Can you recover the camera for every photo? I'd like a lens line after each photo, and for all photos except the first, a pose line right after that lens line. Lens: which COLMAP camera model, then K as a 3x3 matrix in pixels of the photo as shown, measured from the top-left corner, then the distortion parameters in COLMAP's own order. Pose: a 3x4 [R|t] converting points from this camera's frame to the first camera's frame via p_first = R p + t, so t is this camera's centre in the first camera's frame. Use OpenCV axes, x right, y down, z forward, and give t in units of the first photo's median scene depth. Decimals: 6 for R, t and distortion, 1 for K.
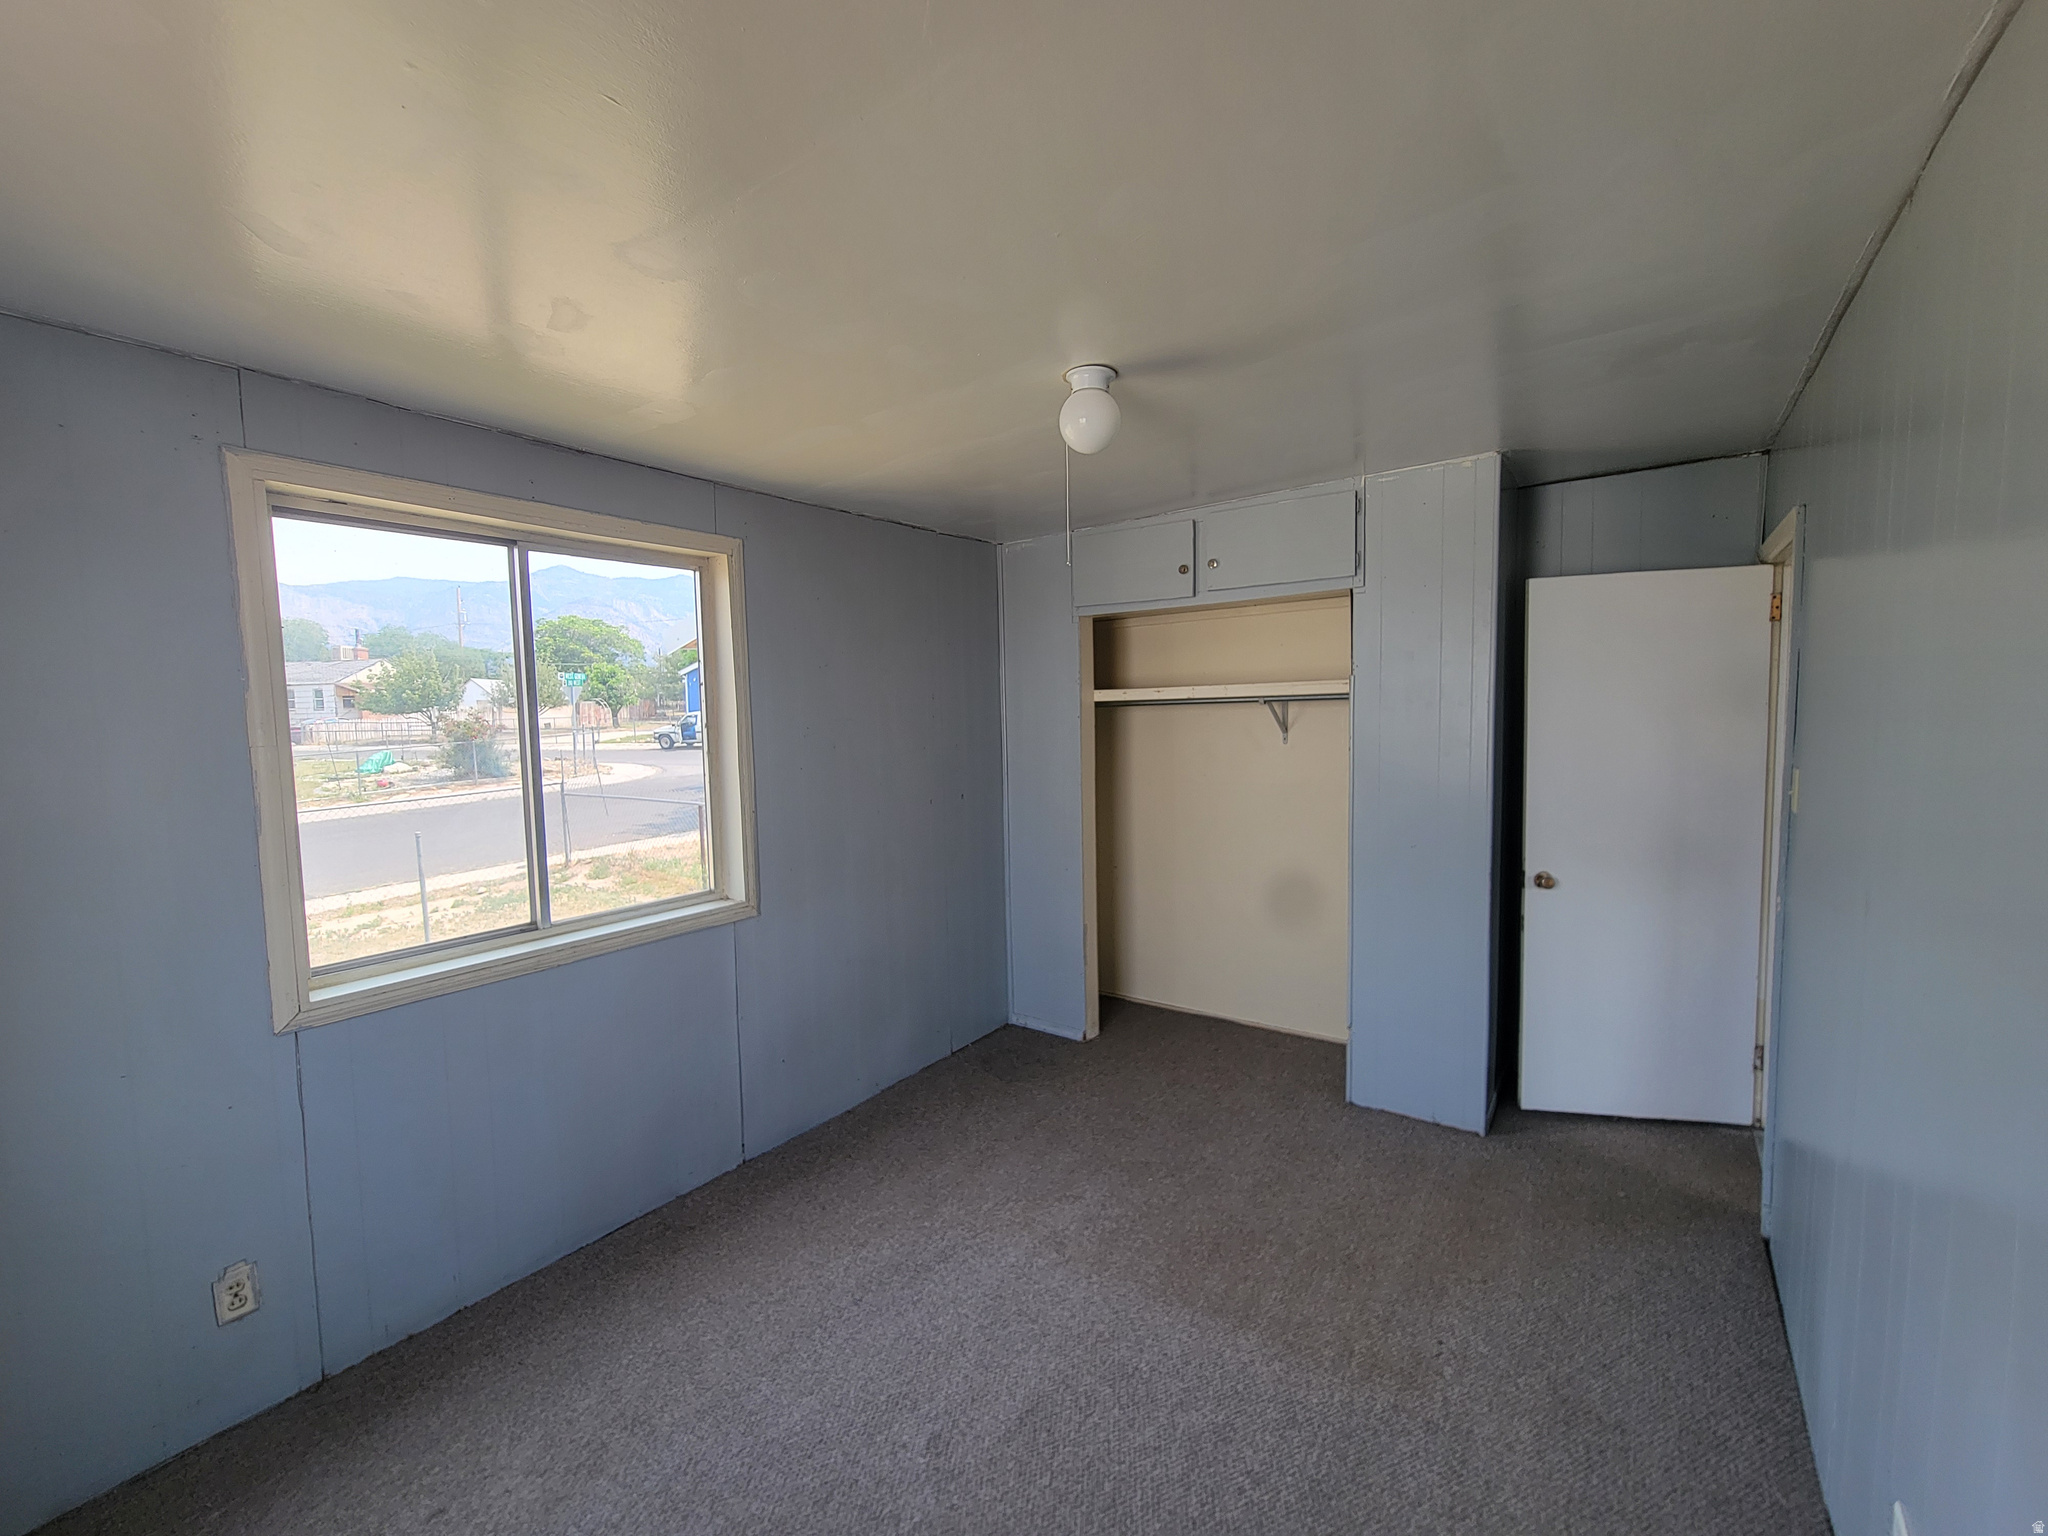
lens RADIAL K [[838.9, 0, 1023.0], [0, 838.9, 764.4], [0, 0, 1]] dist [-0.005746, 0.003378]
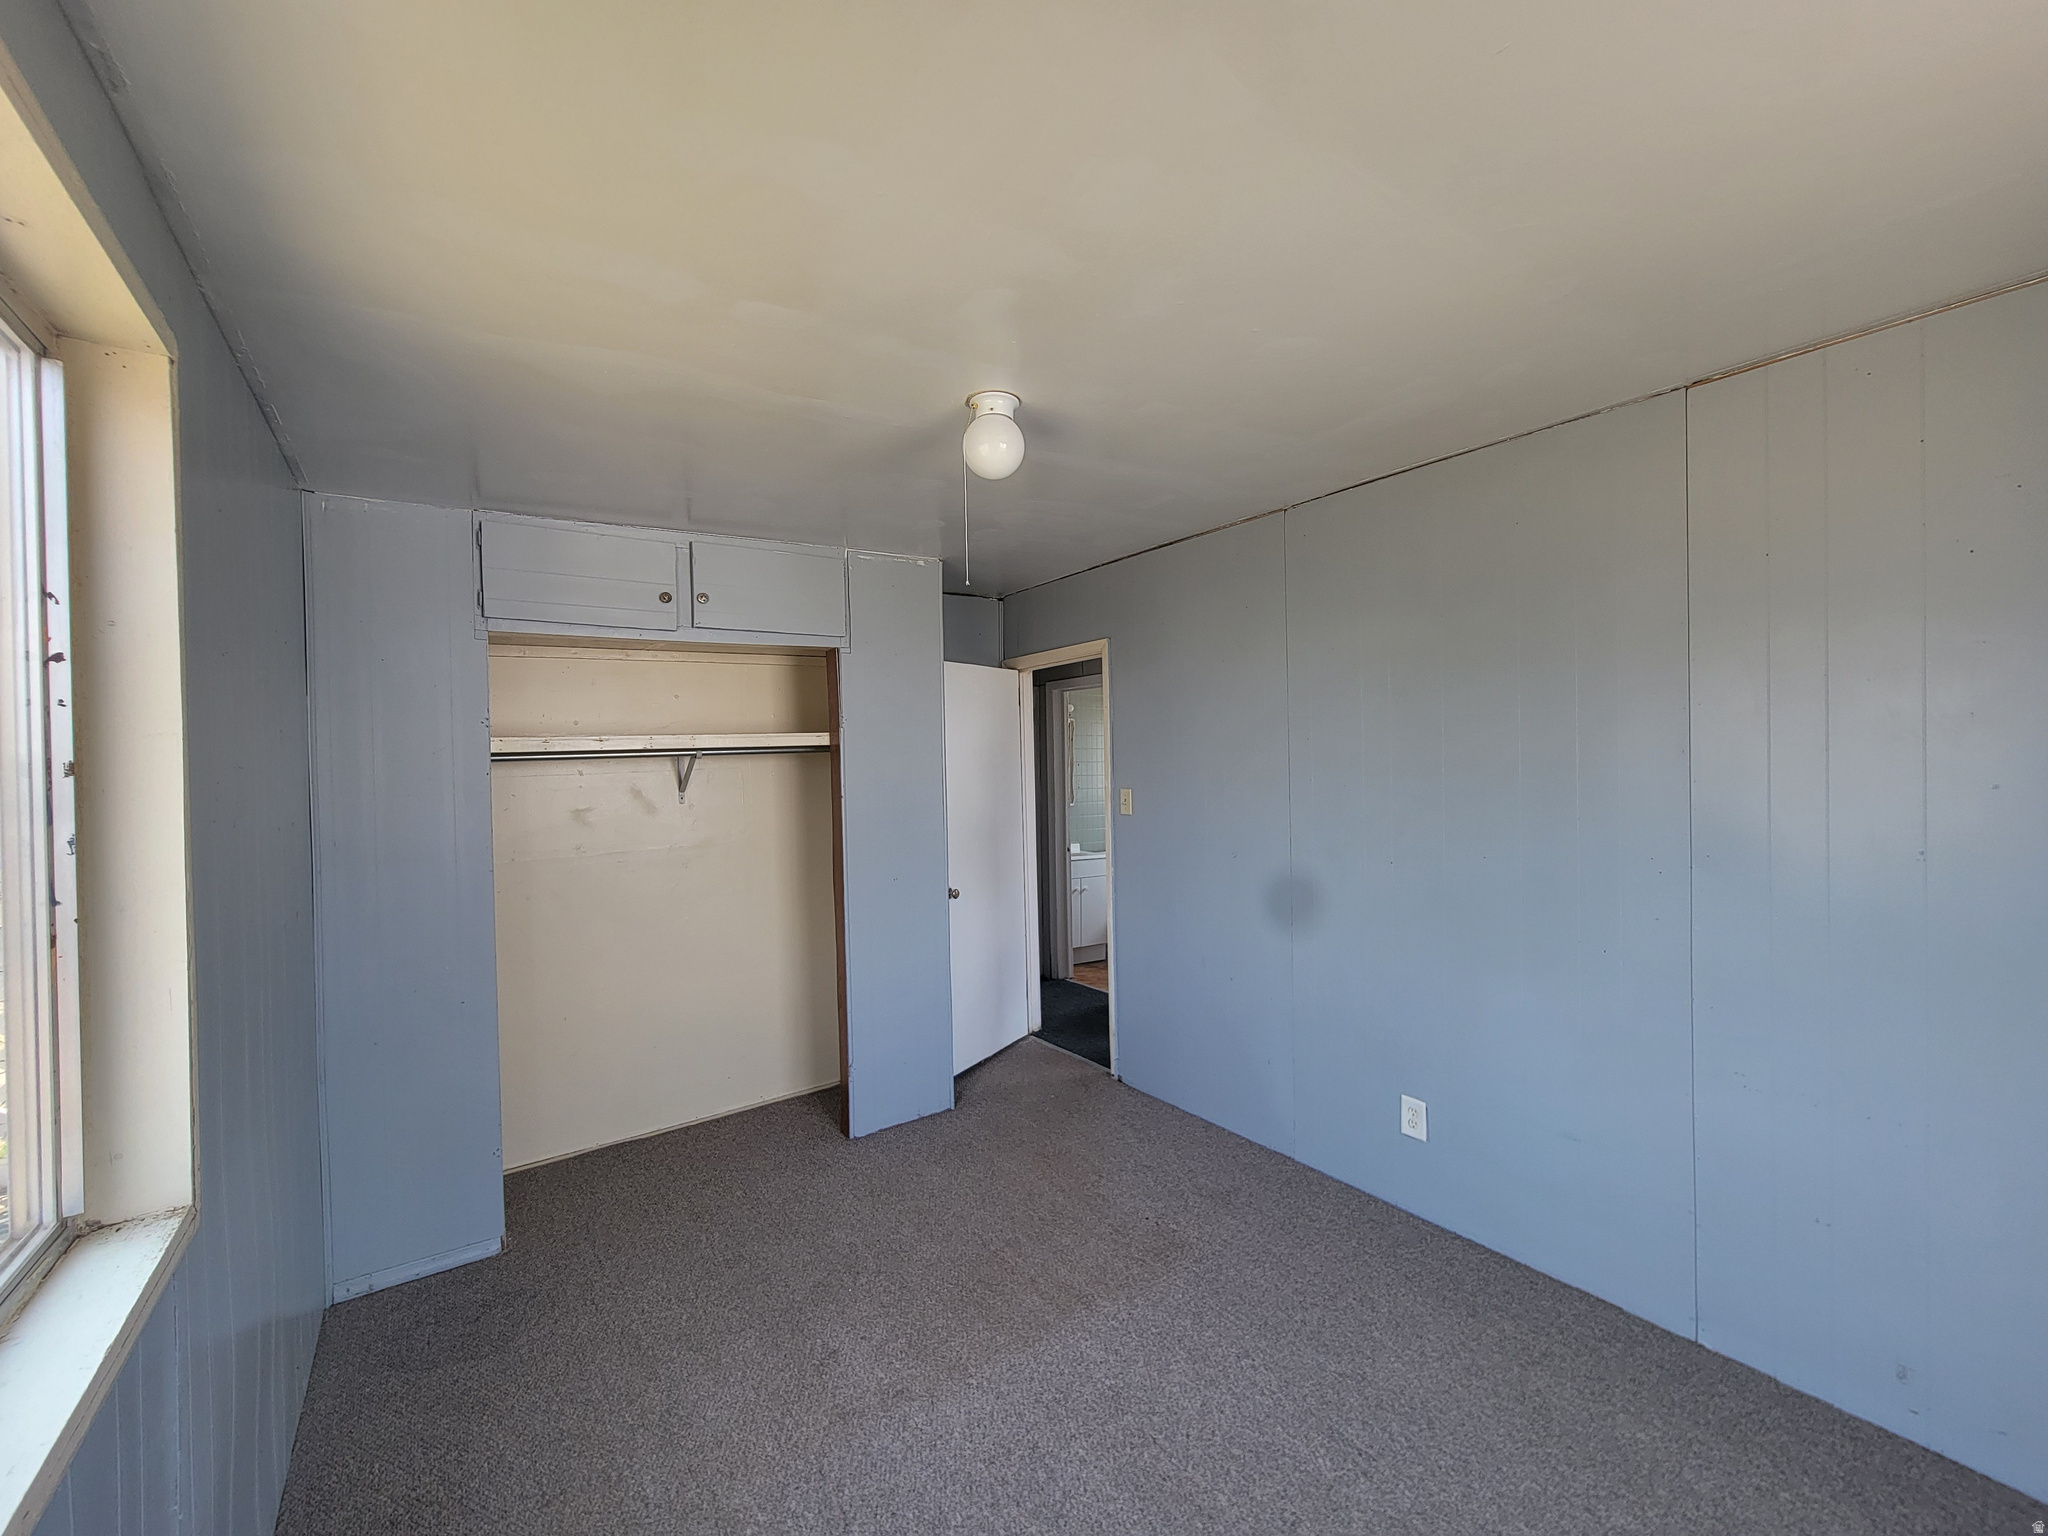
lens RADIAL K [[838.9, 0, 1019.1], [0, 838.9, 763.0], [0, 0, 1]] dist [-0.005746, 0.003378]
pose [[0.339111, 0.009999, 0.940693, -0.541298], [0.088567, 0.995163, -0.042505, 0.004139], [-0.936568, 0.097729, 0.336585, 0.434876]]
